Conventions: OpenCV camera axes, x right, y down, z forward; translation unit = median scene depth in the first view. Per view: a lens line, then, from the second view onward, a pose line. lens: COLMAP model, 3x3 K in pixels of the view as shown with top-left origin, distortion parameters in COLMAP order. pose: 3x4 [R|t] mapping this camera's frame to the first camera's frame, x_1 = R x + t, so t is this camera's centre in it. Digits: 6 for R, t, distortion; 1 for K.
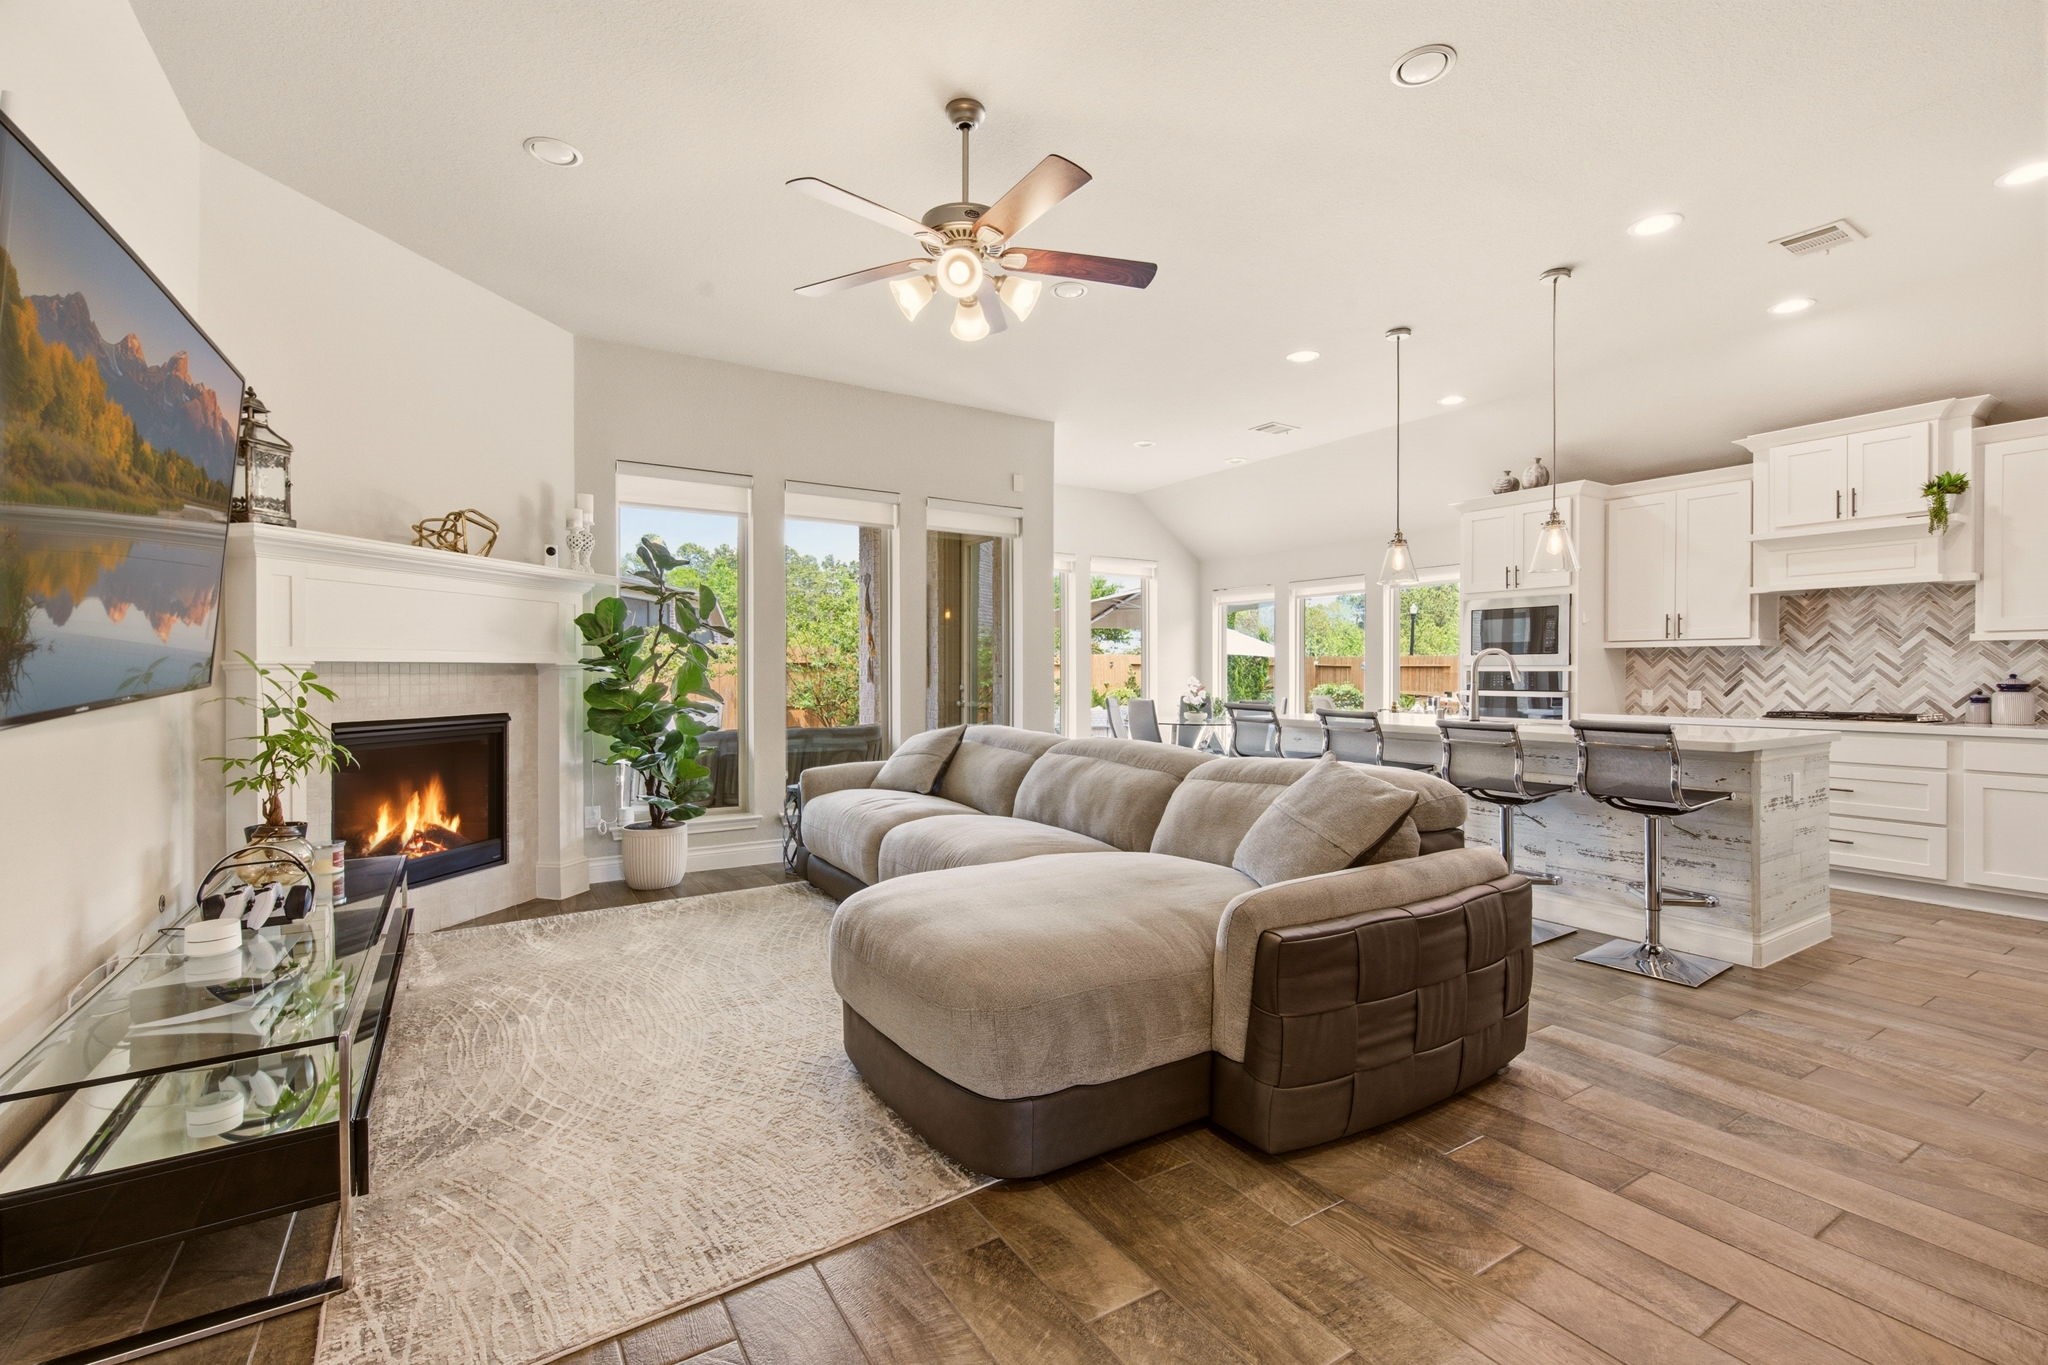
lens RADIAL K [[896.8, 0, 1022.1], [0, 896.8, 674.1], [0, 0, 1]] dist [0.000760, 0.000401]
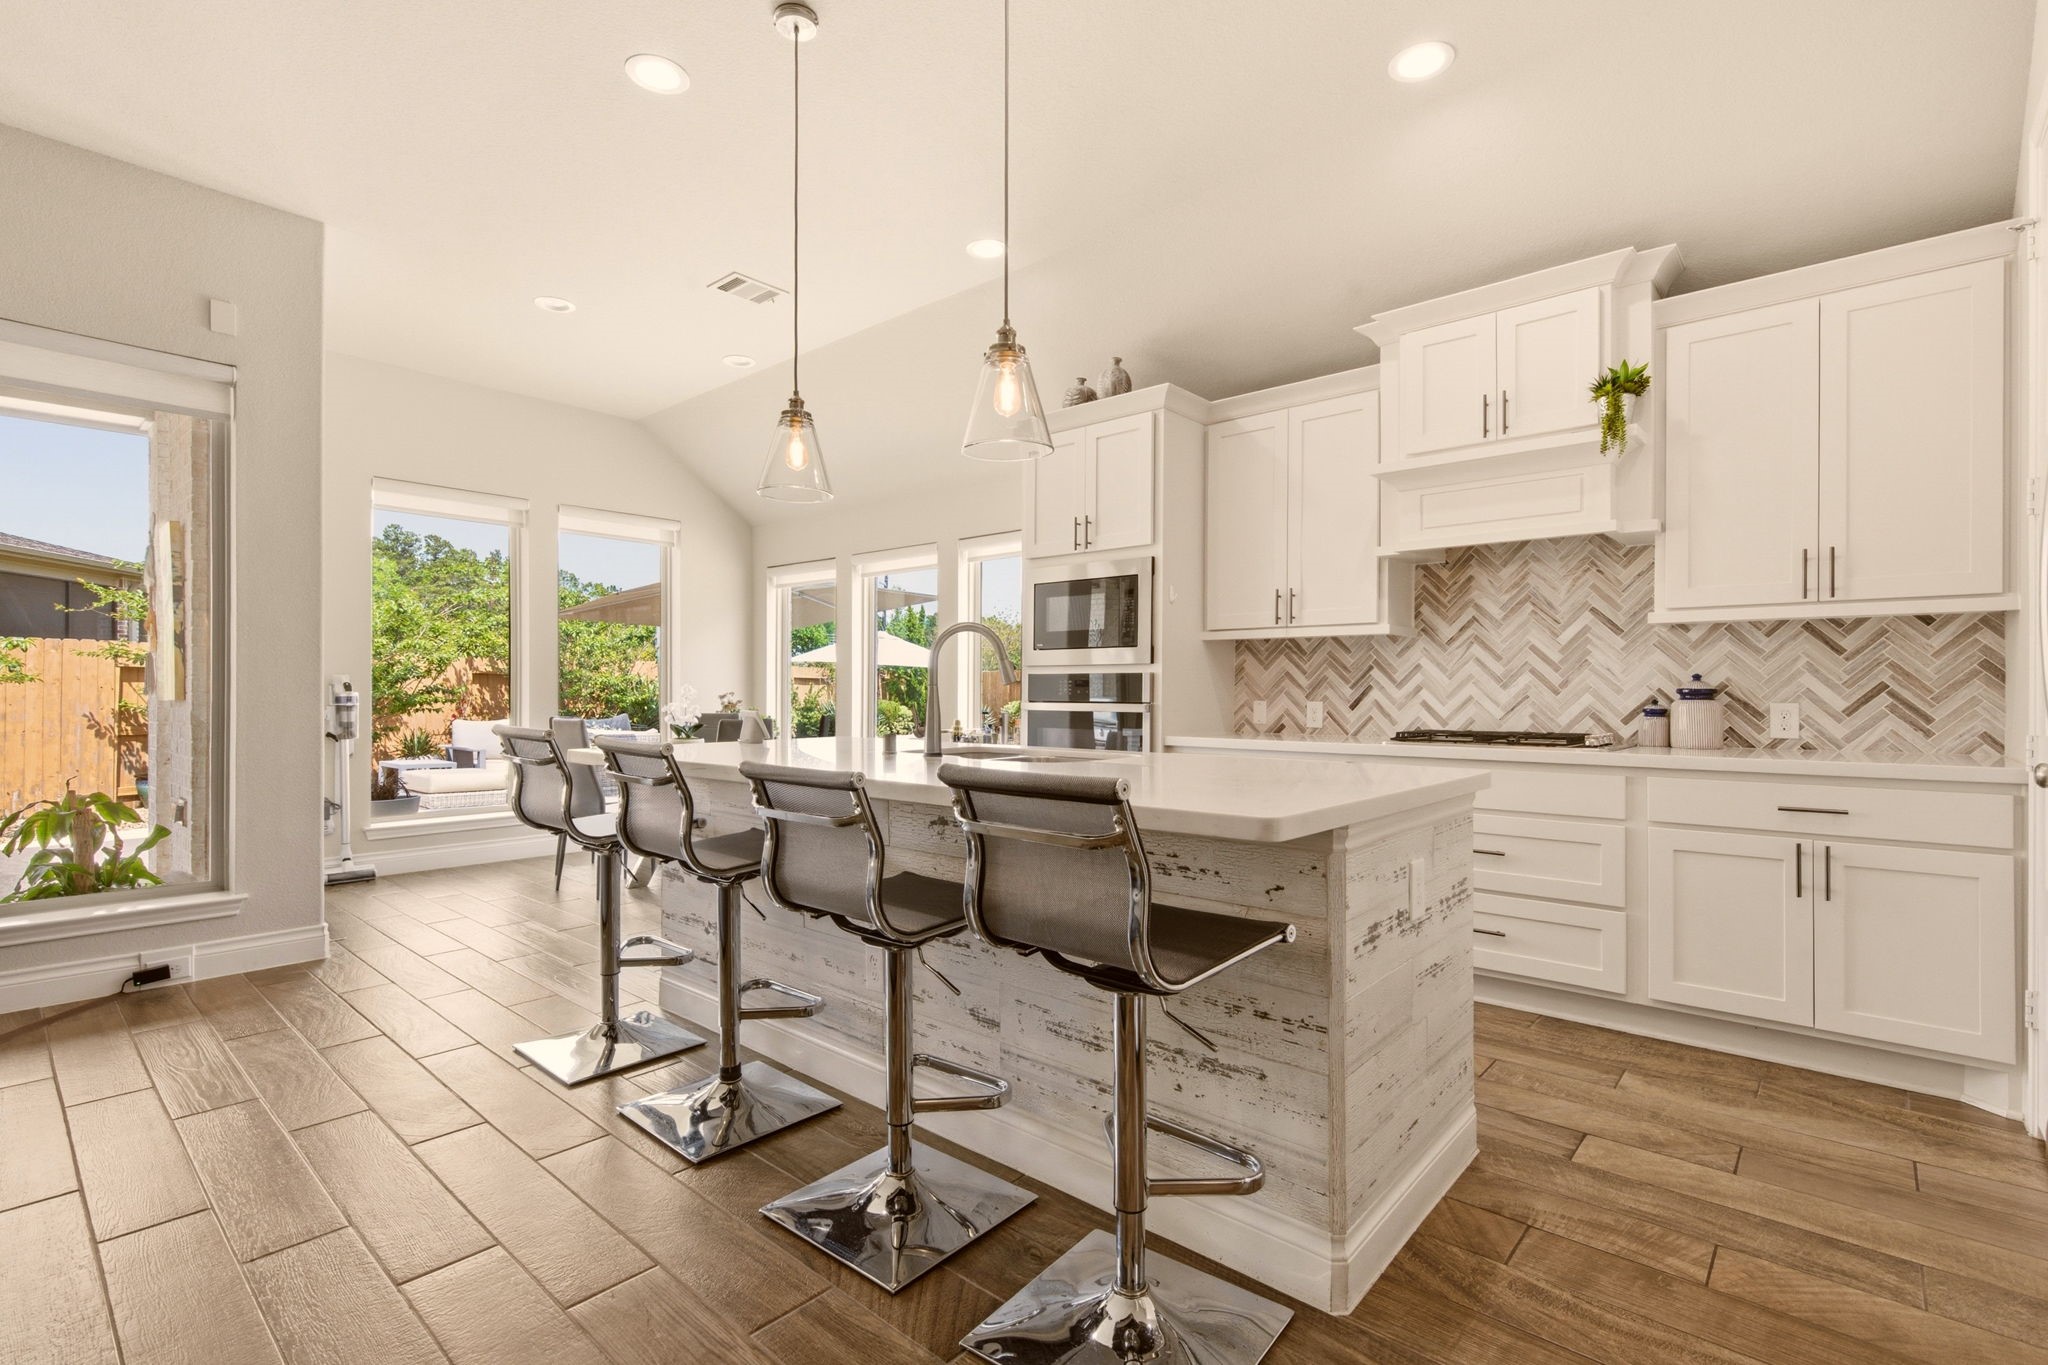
lens RADIAL K [[925.3, 0, 1024.3], [0, 925.3, 689.9], [0, 0, 1]] dist [0.001956, -0.000089]
pose [[0.961299, 0.002218, 0.275497, 0.385553], [-0.001468, 0.999995, -0.002927, 0.013578], [-0.275502, 0.002409, 0.961298, 0.427251]]
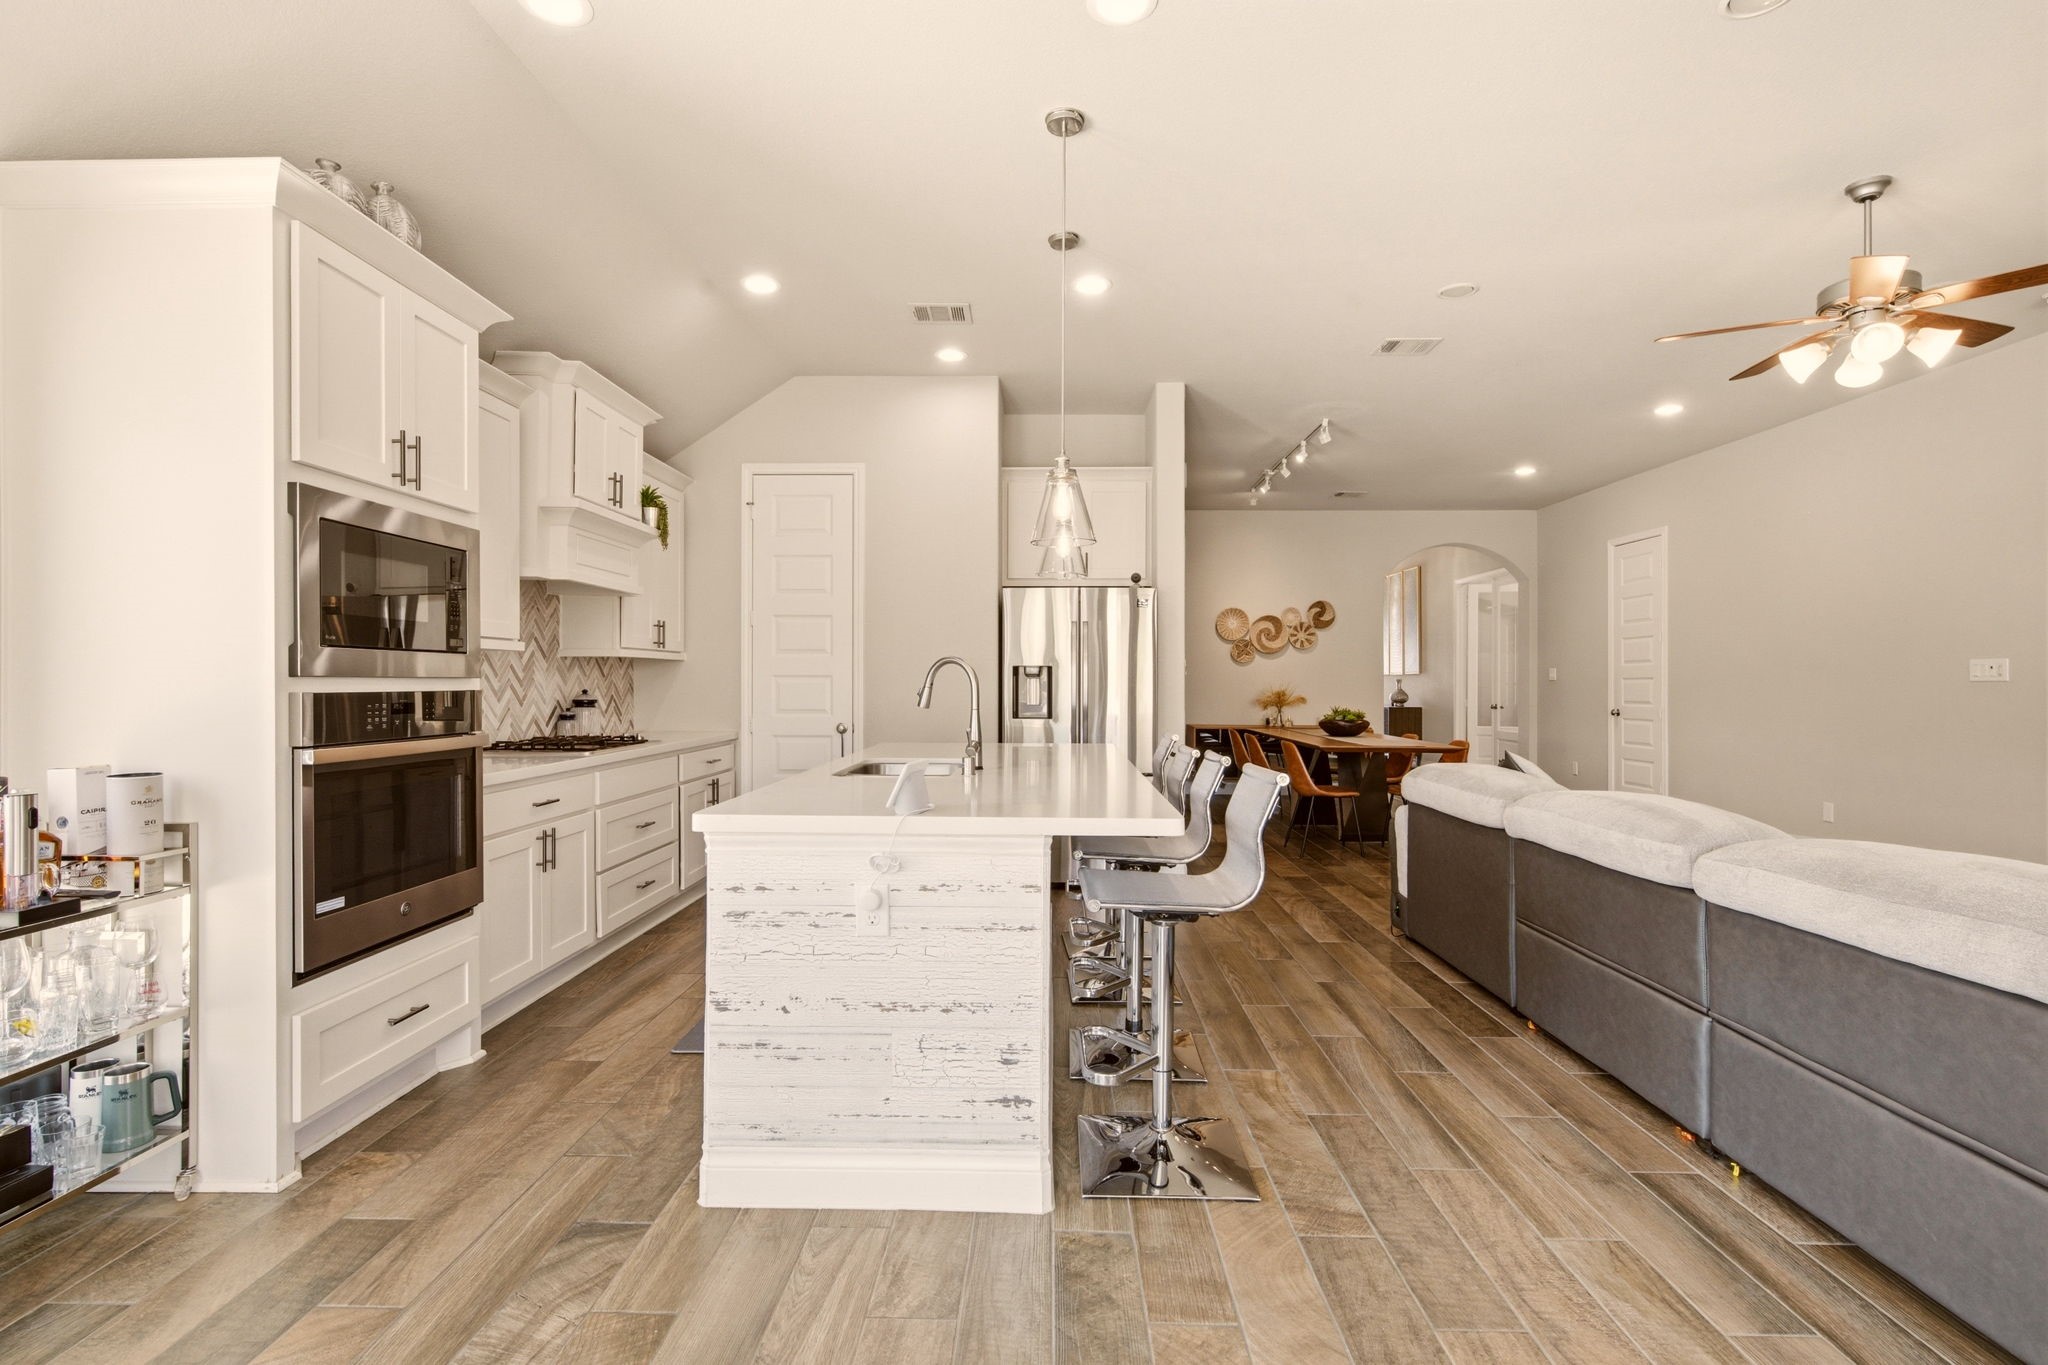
lens RADIAL K [[925.3, 0, 1024.3], [0, 925.3, 689.9], [0, 0, 1]] dist [0.001956, -0.000089]
pose [[-0.831706, -0.004428, 0.555199, 0.099638], [0.001377, 0.999949, 0.010037, -0.008724], [-0.555214, 0.009112, -0.831657, 1.461272]]
